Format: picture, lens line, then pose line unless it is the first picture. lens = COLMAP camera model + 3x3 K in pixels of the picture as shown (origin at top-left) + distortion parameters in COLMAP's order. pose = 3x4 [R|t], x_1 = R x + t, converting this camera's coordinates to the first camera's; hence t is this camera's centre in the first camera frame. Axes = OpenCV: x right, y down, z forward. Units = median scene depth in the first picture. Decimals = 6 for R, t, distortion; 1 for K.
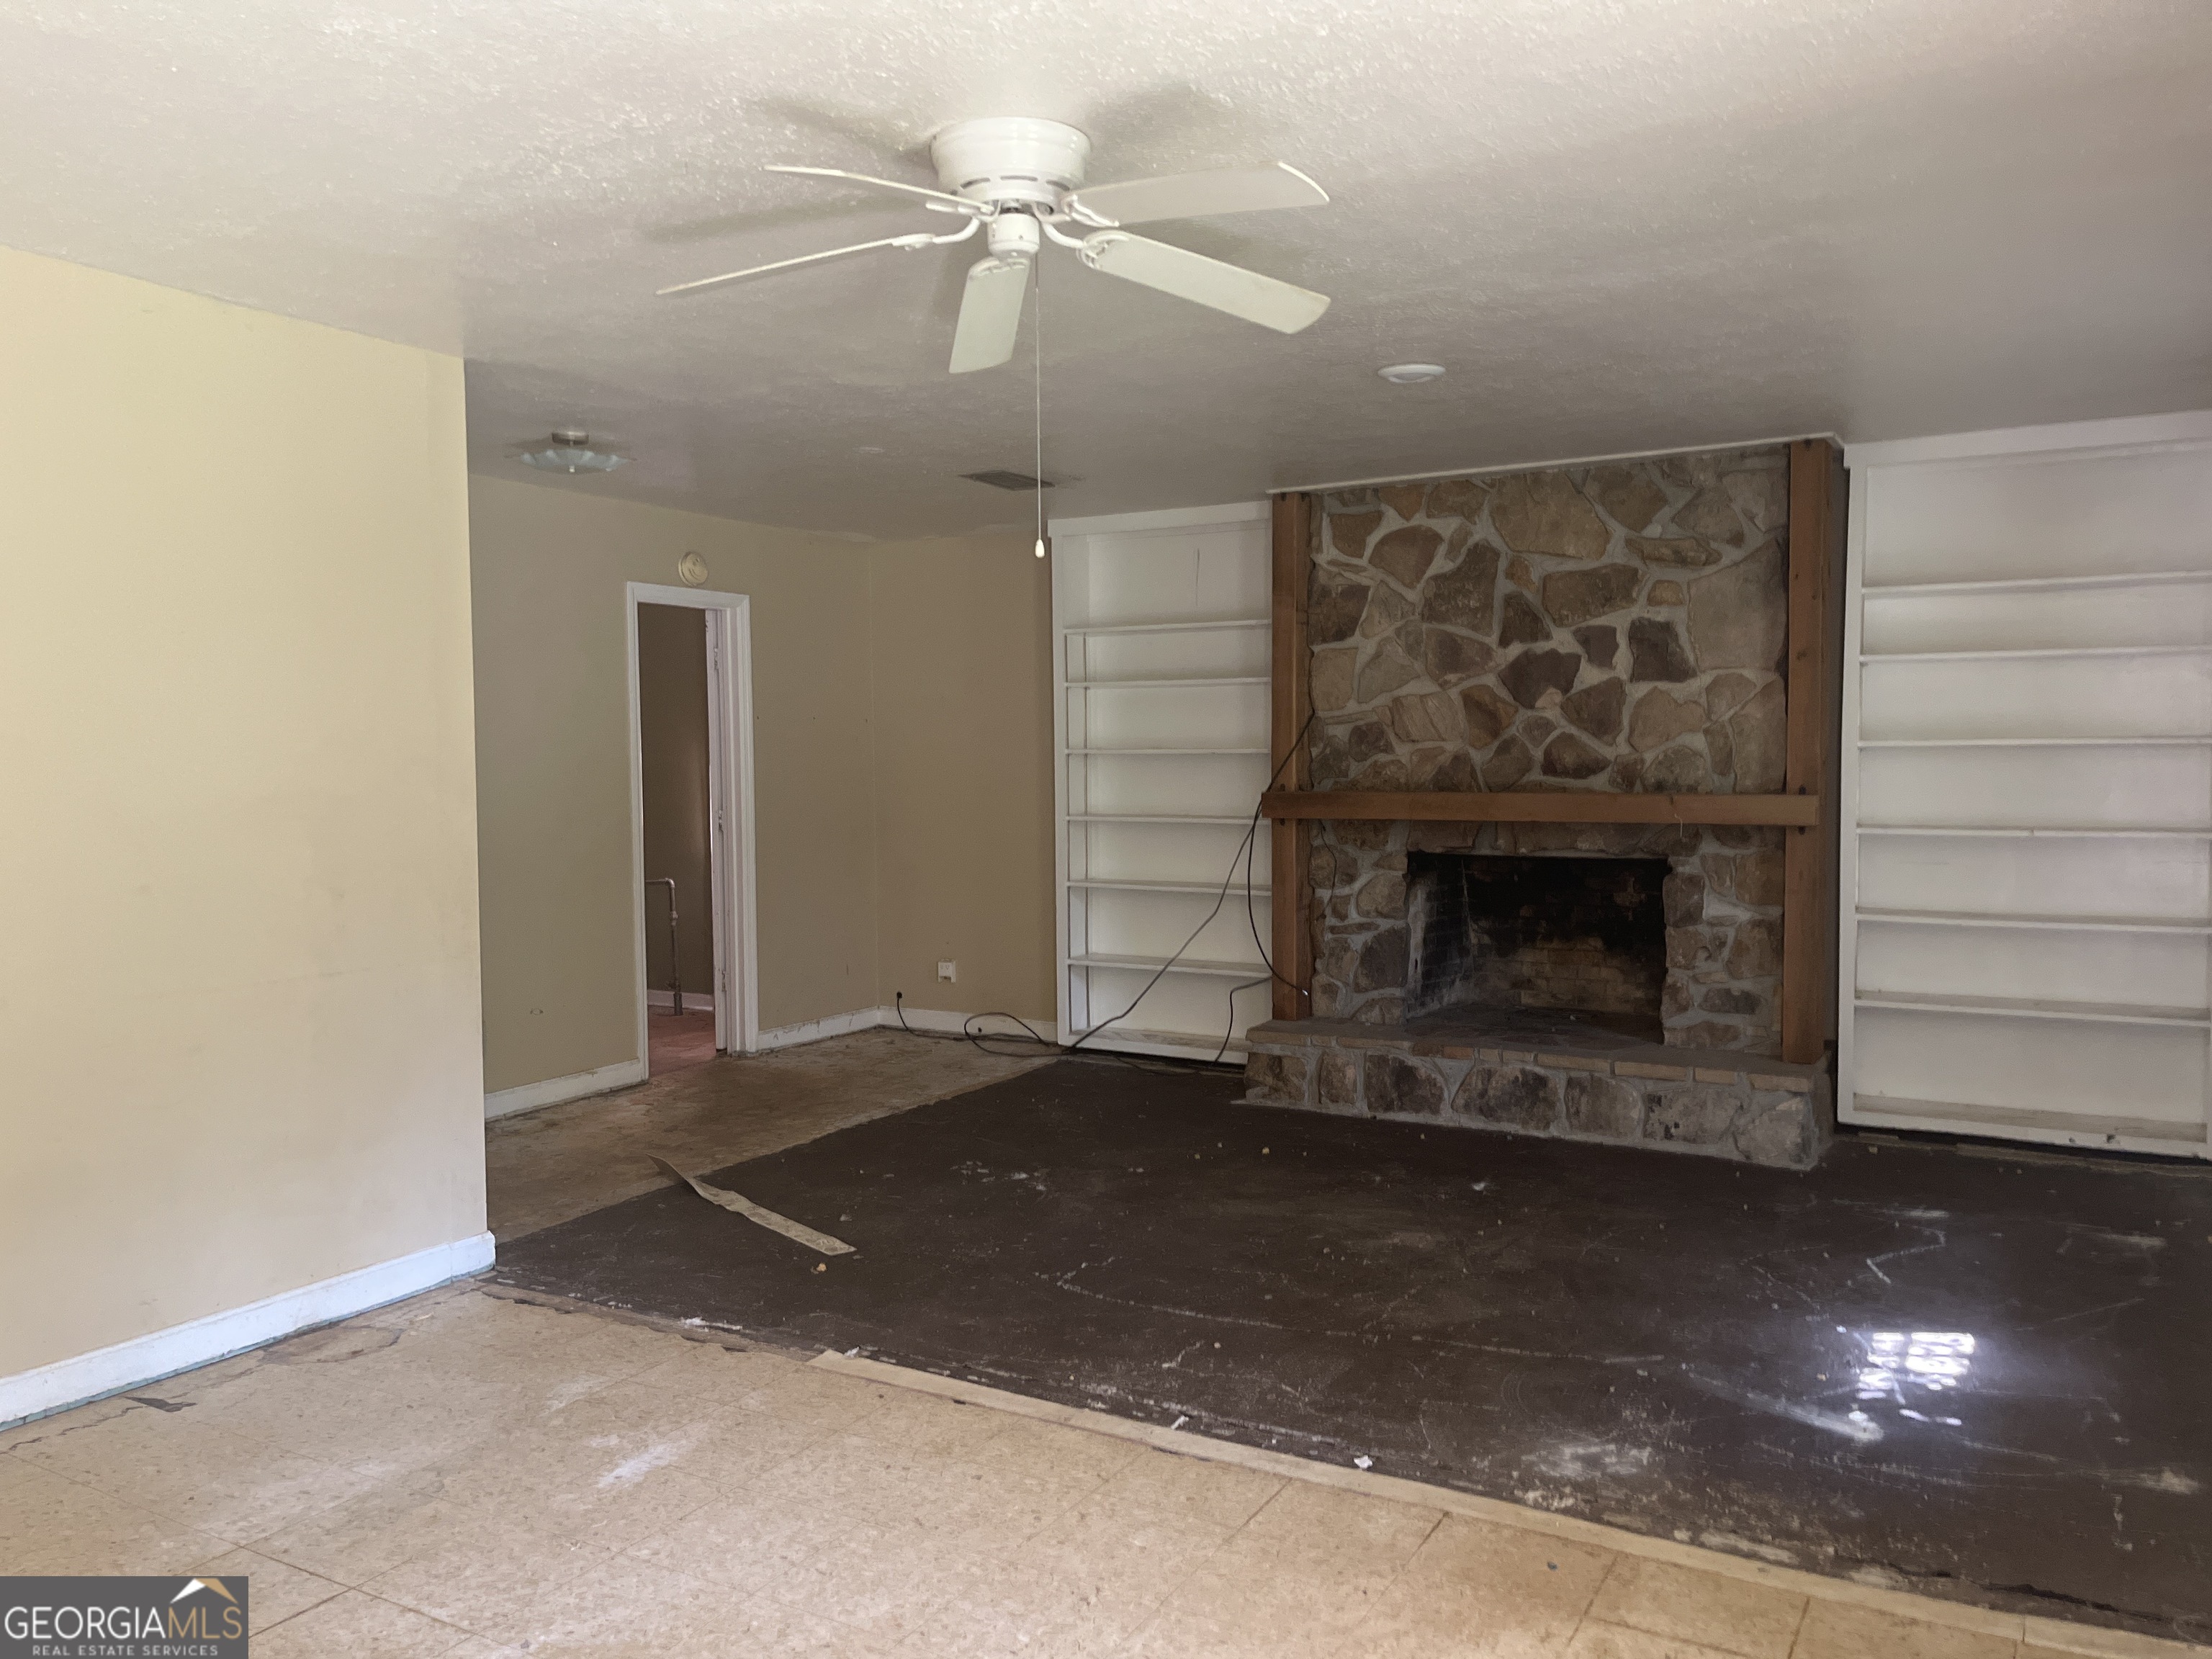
lens RADIAL K [[1695.2, 0, 1063.3], [0, 1695.2, 845.6], [0, 0, 1]] dist [0.064338, -0.063824]
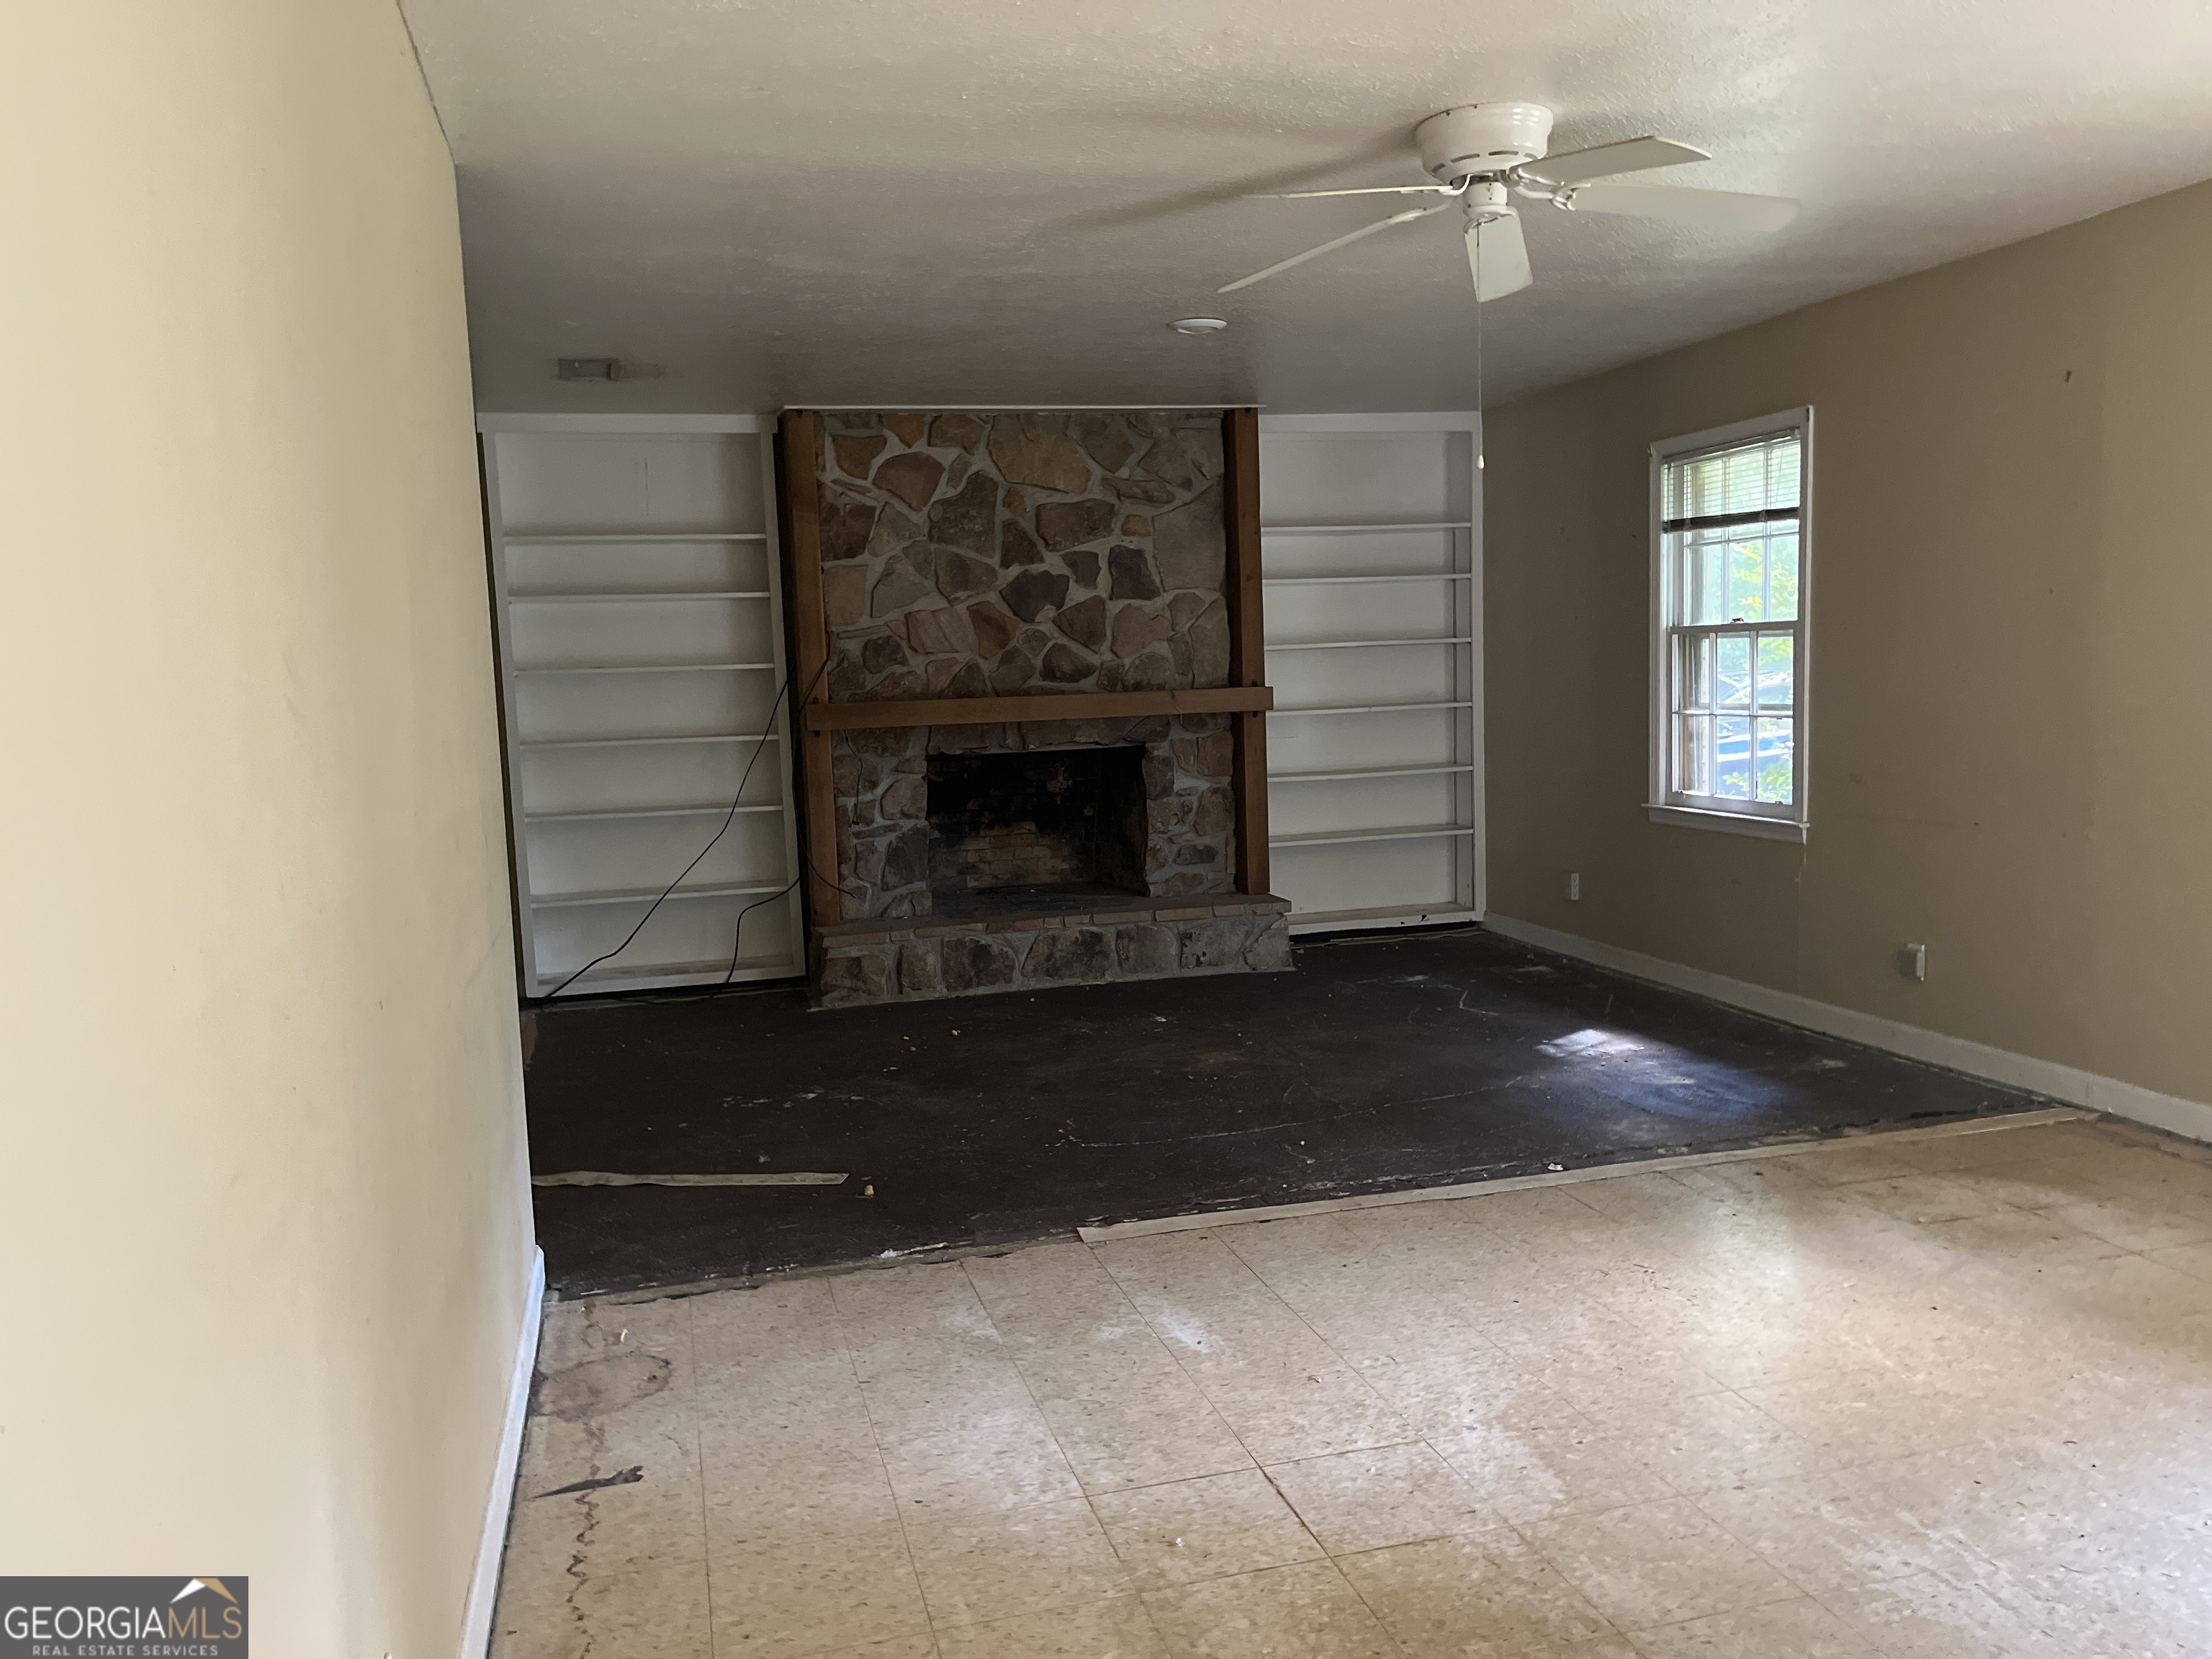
lens RADIAL K [[1695.2, 0, 1110.8], [0, 1695.2, 846.7], [0, 0, 1]] dist [0.064338, -0.063824]
pose [[0.696127, -0.095653, 0.711518, -0.517997], [0.071001, 0.995398, 0.064350, 0.000331], [-0.714400, 0.005723, 0.699715, 0.163528]]
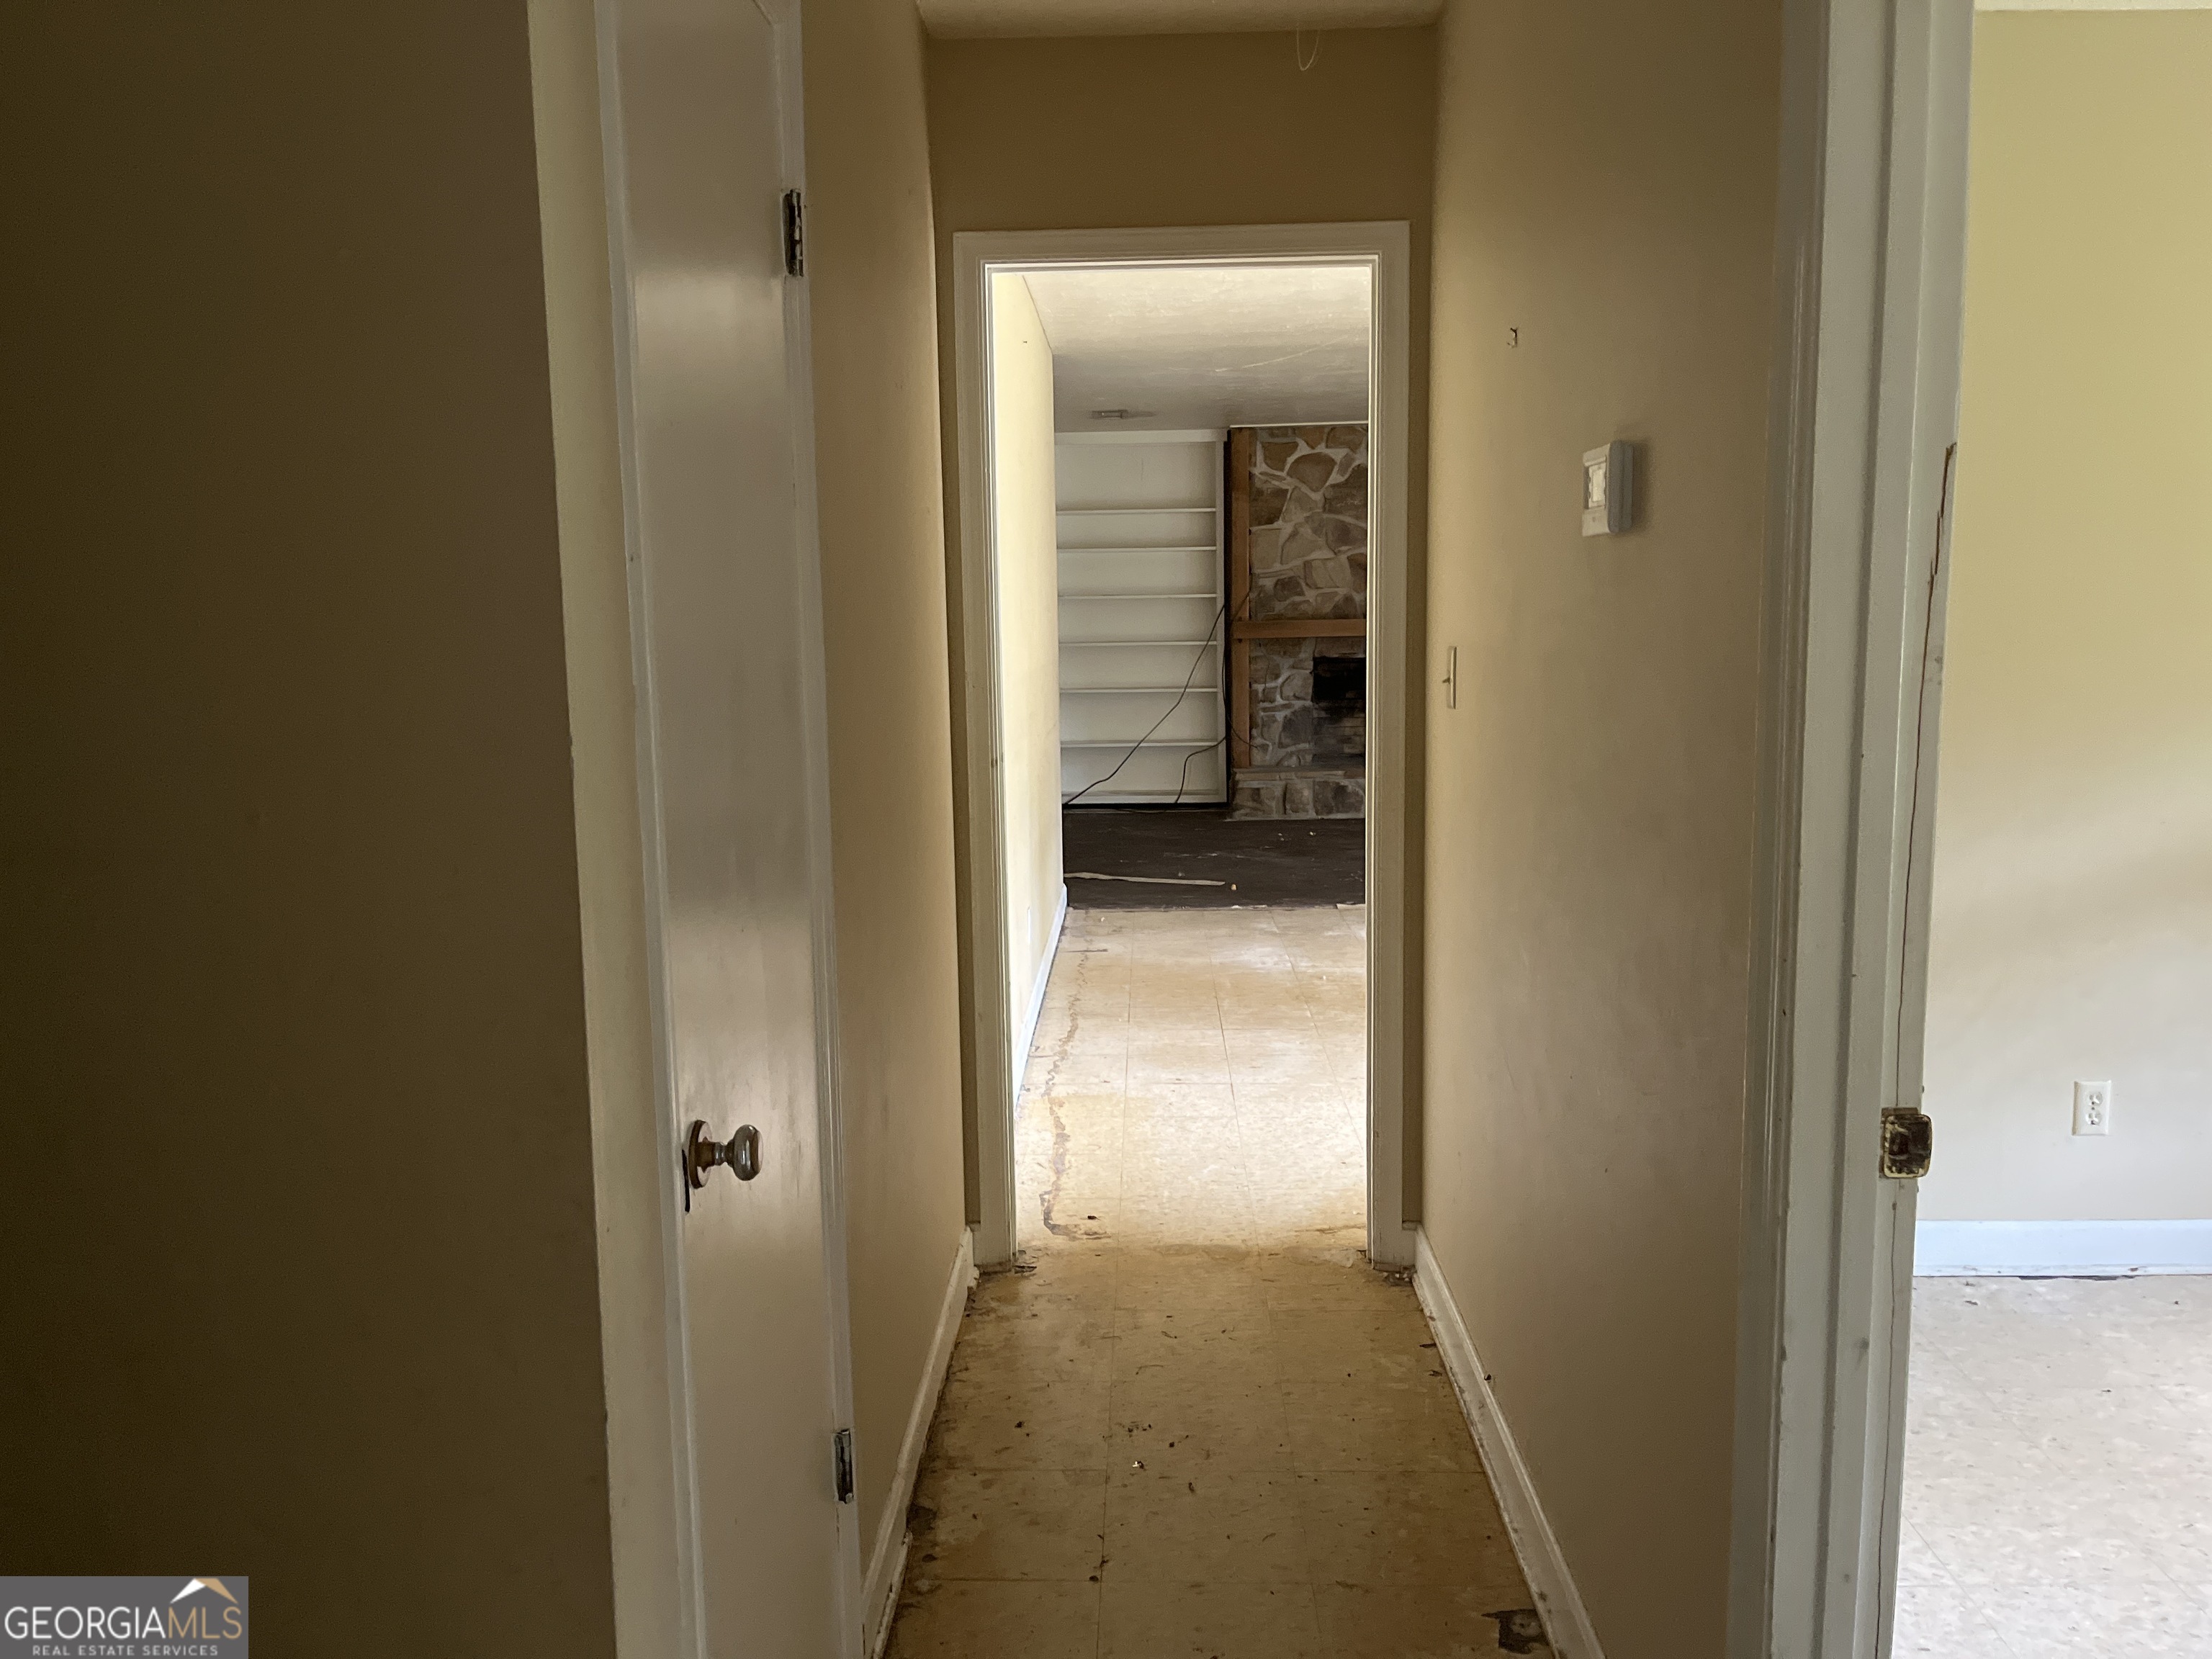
lens RADIAL K [[1695.2, 0, 1083.9], [0, 1695.2, 836.3], [0, 0, 1]] dist [0.064338, -0.063824]
pose [[0.879028, -0.073855, 0.471015, -0.797488], [0.038188, 0.995662, 0.084852, 0.028770], [-0.475238, -0.056600, 0.878035, -0.336000]]
